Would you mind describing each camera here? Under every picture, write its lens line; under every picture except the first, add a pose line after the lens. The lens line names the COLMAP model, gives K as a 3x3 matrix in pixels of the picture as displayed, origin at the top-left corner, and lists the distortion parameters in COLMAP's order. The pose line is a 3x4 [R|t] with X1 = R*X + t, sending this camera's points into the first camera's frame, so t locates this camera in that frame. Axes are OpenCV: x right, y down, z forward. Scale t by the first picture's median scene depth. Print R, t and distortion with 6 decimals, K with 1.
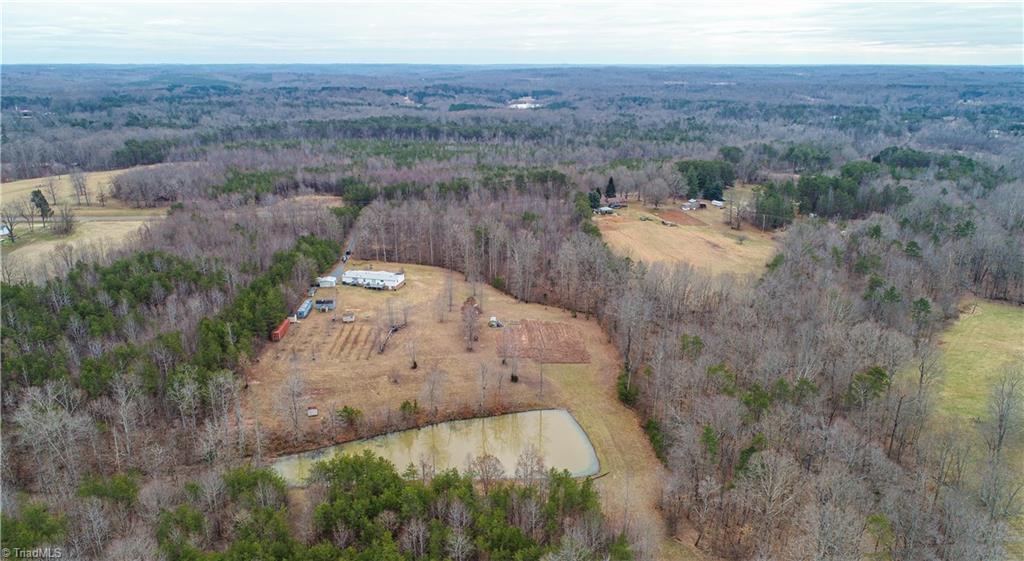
lens RADIAL K [[690.4, 0, 512.0], [0, 690.4, 280.5], [0, 0, 1]] dist [-0.000819, -0.000248]
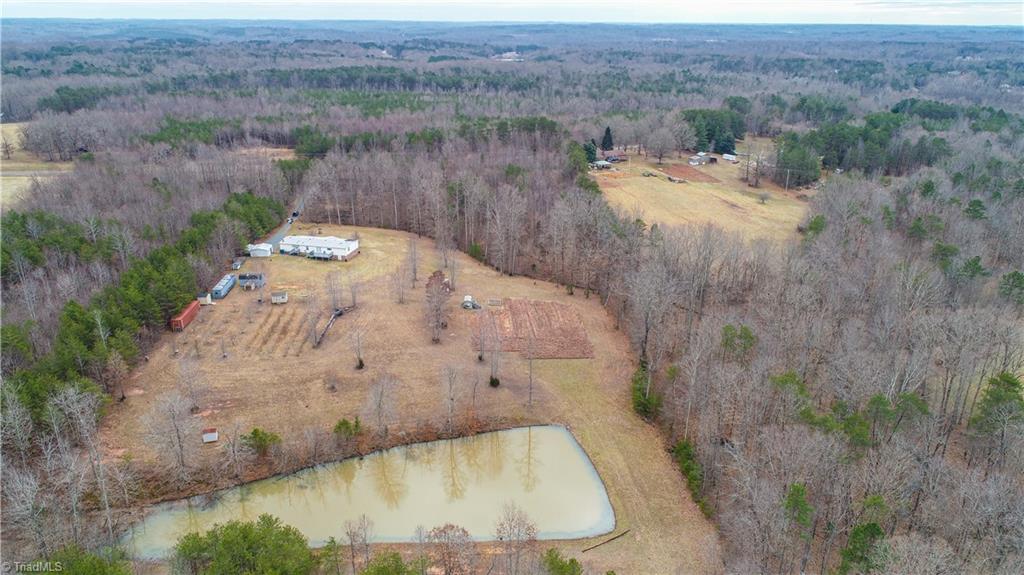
lens RADIAL K [[679.8, 0, 512.0], [0, 679.8, 287.5], [0, 0, 1]] dist [-0.000665, -0.000606]
pose [[0.999744, -0.002865, 0.022456, 0.003260], [0.001402, 0.997891, 0.064890, -0.003762], [-0.022595, -0.064842, 0.997640, 0.138753]]
